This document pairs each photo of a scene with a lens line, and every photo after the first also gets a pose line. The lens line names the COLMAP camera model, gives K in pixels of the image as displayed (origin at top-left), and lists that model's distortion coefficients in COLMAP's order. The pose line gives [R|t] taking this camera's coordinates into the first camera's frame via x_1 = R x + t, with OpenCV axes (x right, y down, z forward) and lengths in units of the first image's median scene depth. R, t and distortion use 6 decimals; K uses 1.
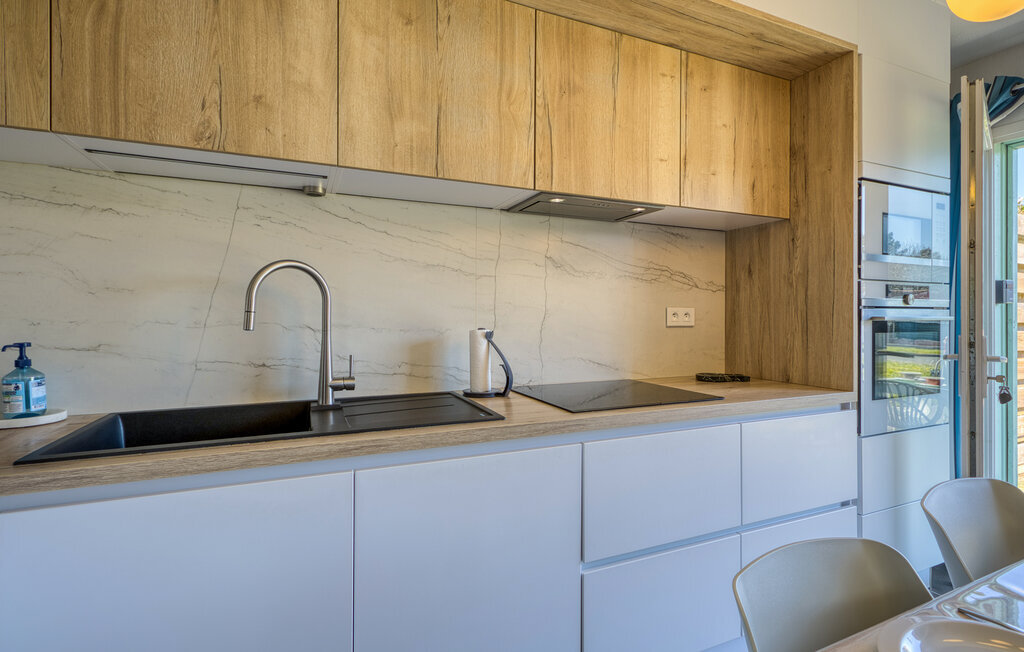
lens RADIAL K [[495.2, 0, 527.6], [0, 495.2, 324.5], [0, 0, 1]] dist [0.003222, 0.000549]
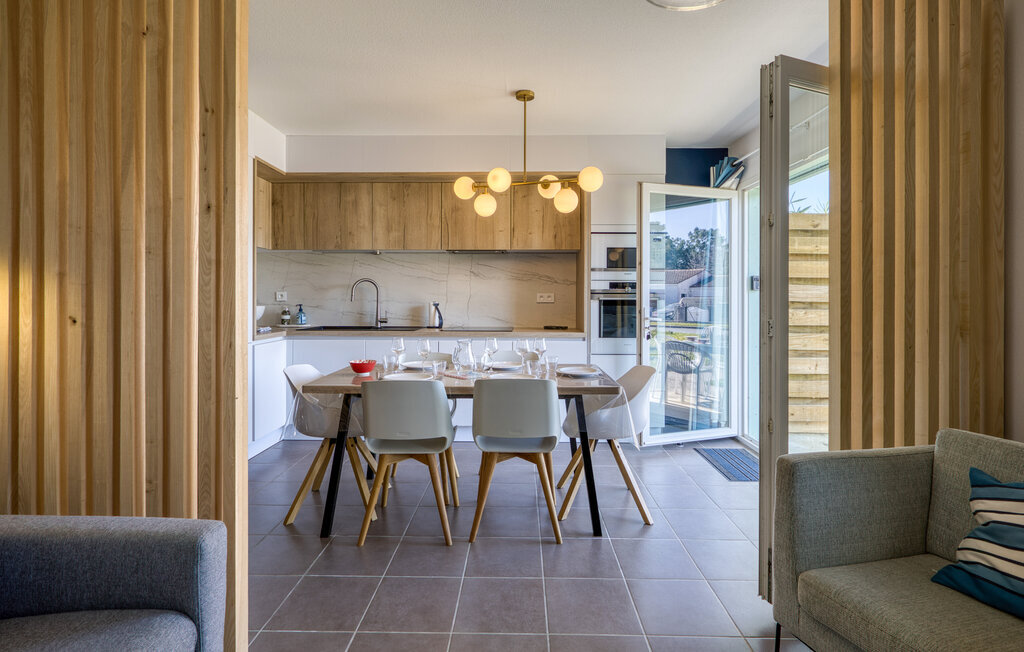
lens RADIAL K [[532.7, 0, 524.6], [0, 532.7, 322.9], [0, 0, 1]] dist [0.001767, 0.000148]
pose [[0.904652, 0.022229, -0.425571, 1.544943], [-0.008971, 0.999411, 0.033133, 0.021189], [0.426057, -0.026156, 0.904318, -1.327148]]
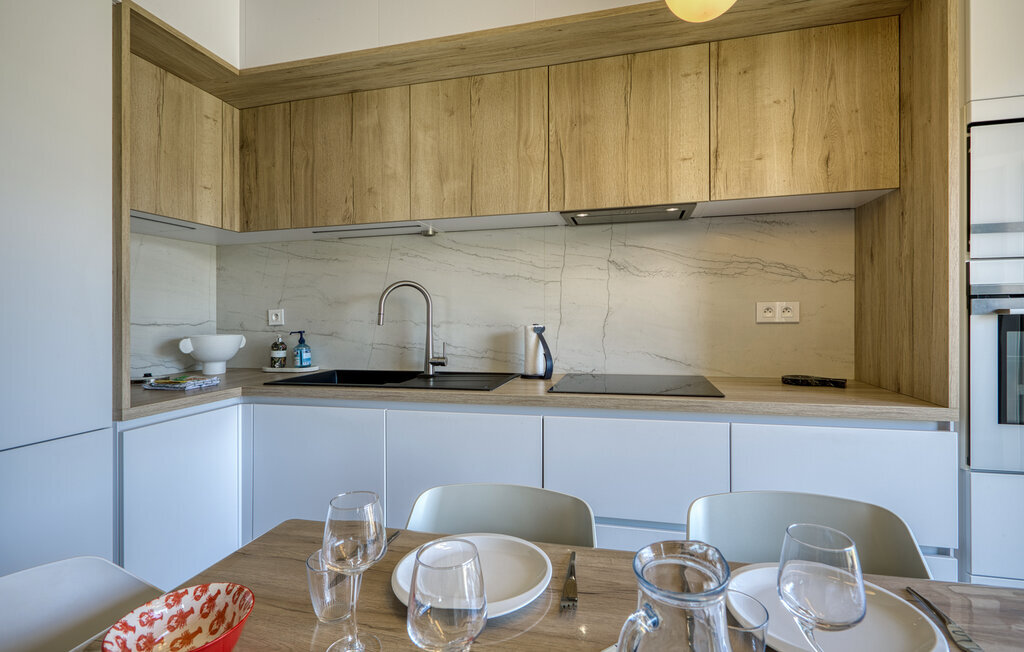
lens RADIAL K [[498.7, 0, 508.7], [0, 498.7, 323.4], [0, 0, 1]] dist [0.000000, 0.000244]
pose [[0.775551, 0.000022, -0.631285, 0.672655], [0.002302, 0.999993, 0.002863, 0.001631], [0.631281, -0.003674, 0.775546, -0.025788]]
